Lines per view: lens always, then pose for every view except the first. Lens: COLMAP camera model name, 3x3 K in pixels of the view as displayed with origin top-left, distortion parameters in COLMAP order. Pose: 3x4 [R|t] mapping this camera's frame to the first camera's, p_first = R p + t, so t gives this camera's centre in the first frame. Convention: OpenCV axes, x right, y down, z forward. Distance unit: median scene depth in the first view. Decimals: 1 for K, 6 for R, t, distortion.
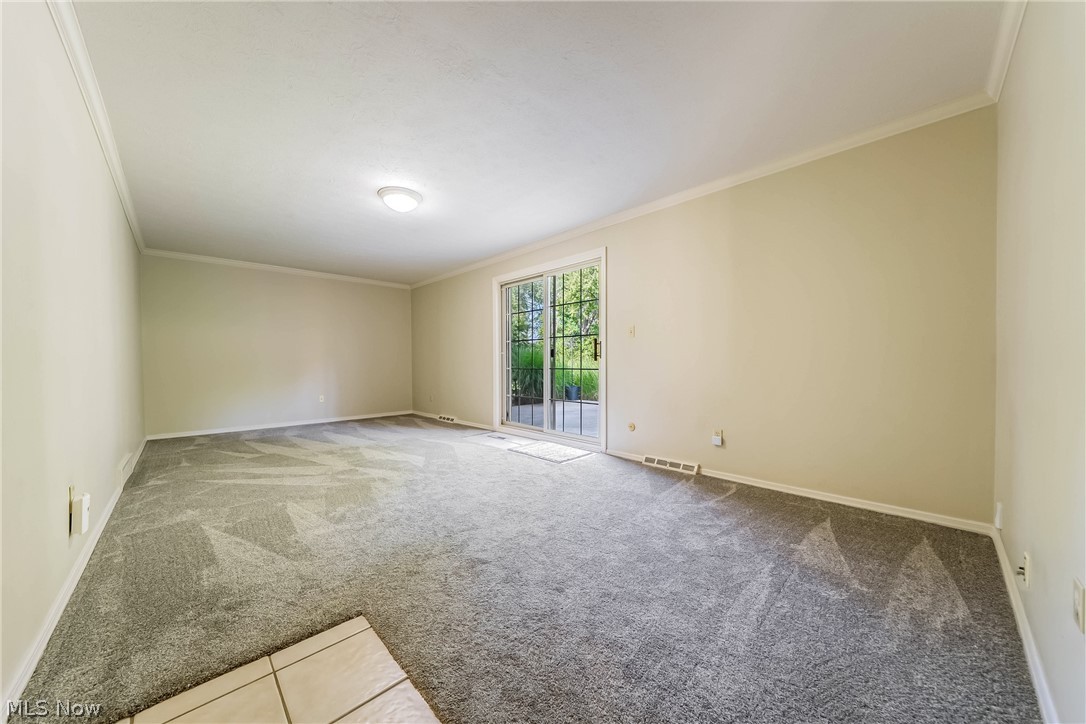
lens RADIAL K [[376.6, 0, 544.0], [0, 376.6, 365.7], [0, 0, 1]] dist [-0.015514, 0.000011]
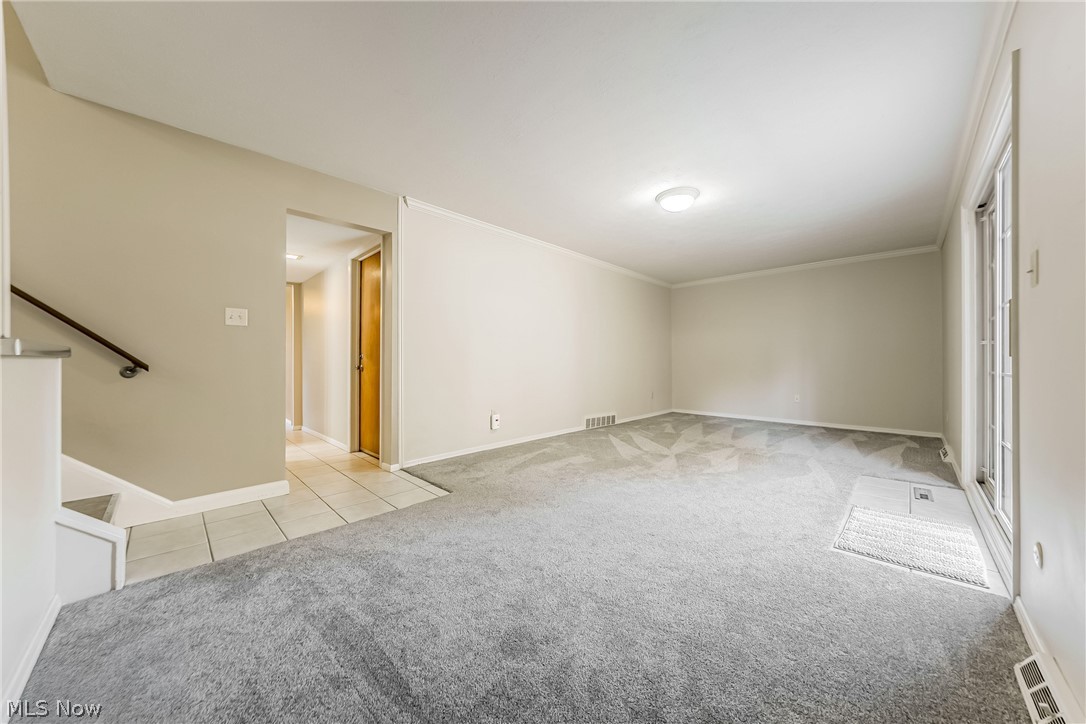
lens RADIAL K [[374.7, 0, 541.0], [0, 374.7, 359.5], [0, 0, 1]] dist [-0.013320, -0.000020]
pose [[0.011824, -0.001548, -0.999929, 0.694063], [-0.006810, 0.999975, -0.001628, -0.008348], [0.999907, 0.006828, 0.011813, 0.695384]]
